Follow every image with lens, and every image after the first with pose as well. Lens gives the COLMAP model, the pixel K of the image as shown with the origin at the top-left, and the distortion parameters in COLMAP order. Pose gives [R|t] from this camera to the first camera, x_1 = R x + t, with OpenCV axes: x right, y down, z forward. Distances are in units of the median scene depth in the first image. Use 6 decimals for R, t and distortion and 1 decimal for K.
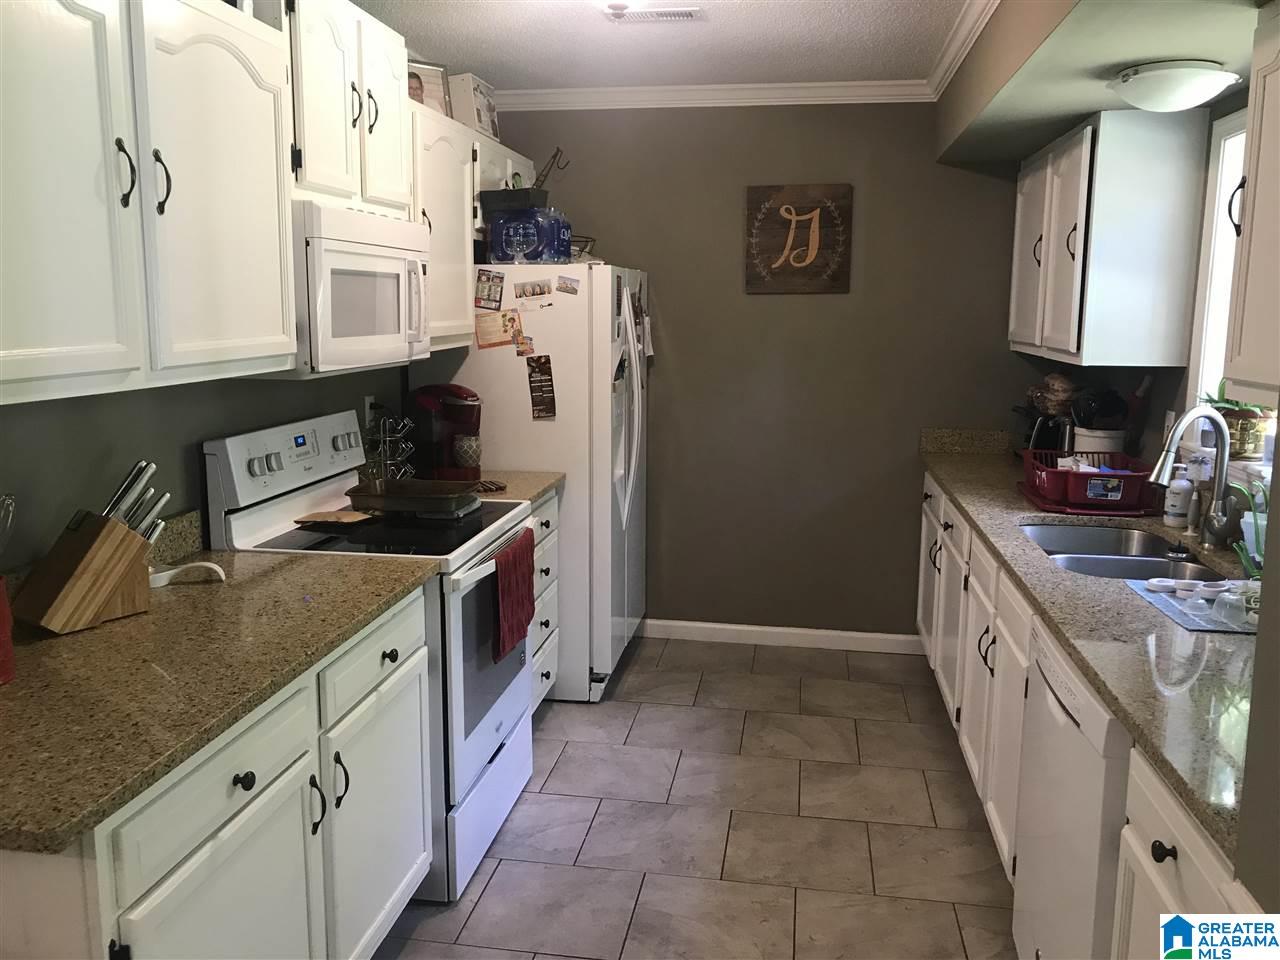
lens RADIAL K [[1044.3, 0, 640.0], [0, 1044.3, 480.0], [0, 0, 1]] dist [0.057277, -0.113377]
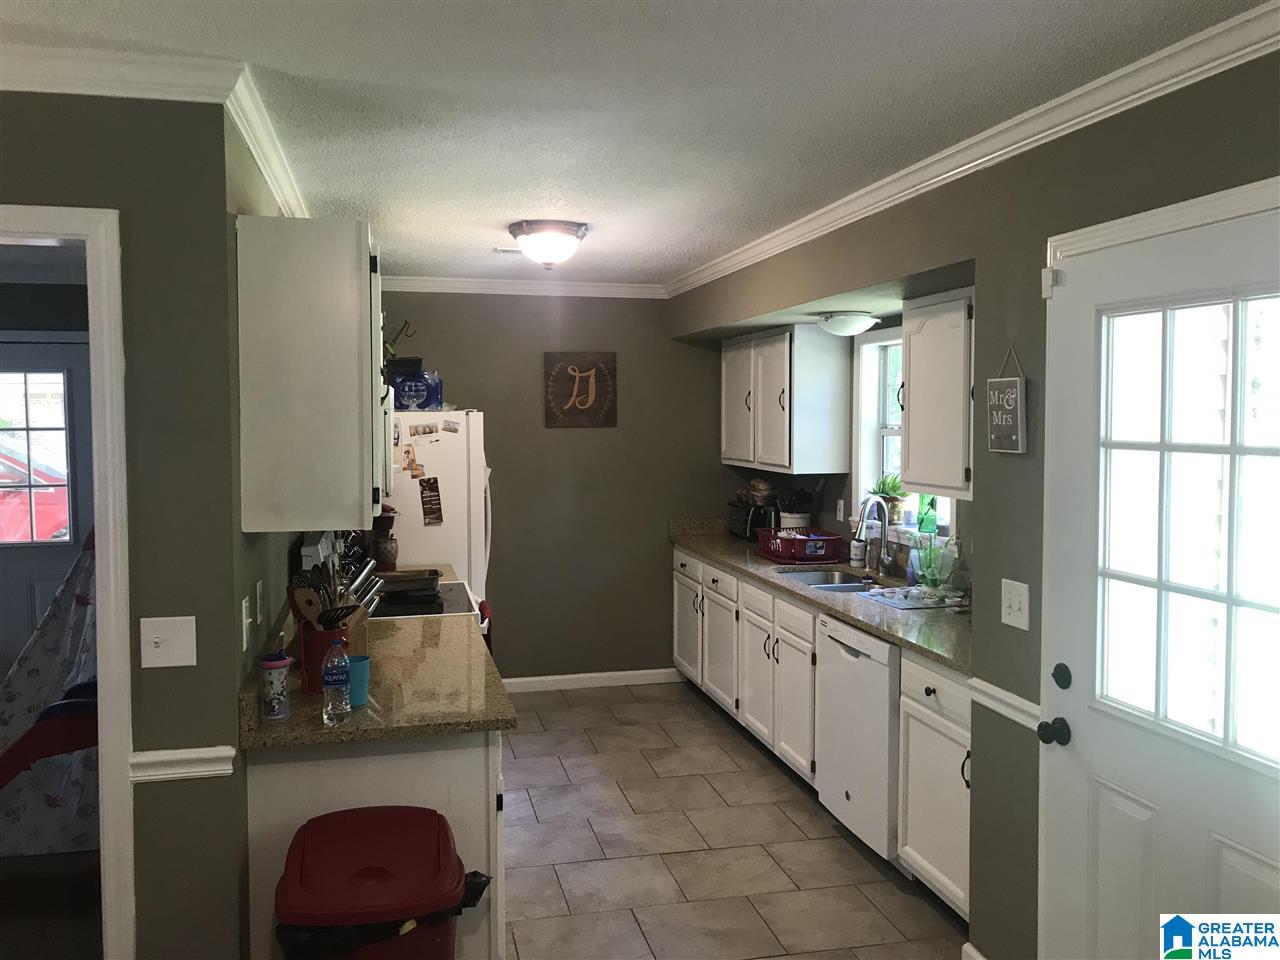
lens RADIAL K [[1045.2, 0, 635.1], [0, 1045.2, 459.3], [0, 0, 1]] dist [0.015221, 0.004290]
pose [[0.924613, -0.025476, 0.380056, -0.367636], [0.070964, 0.991813, -0.106161, 0.020366], [-0.374240, 0.125129, 0.918851, -0.351845]]
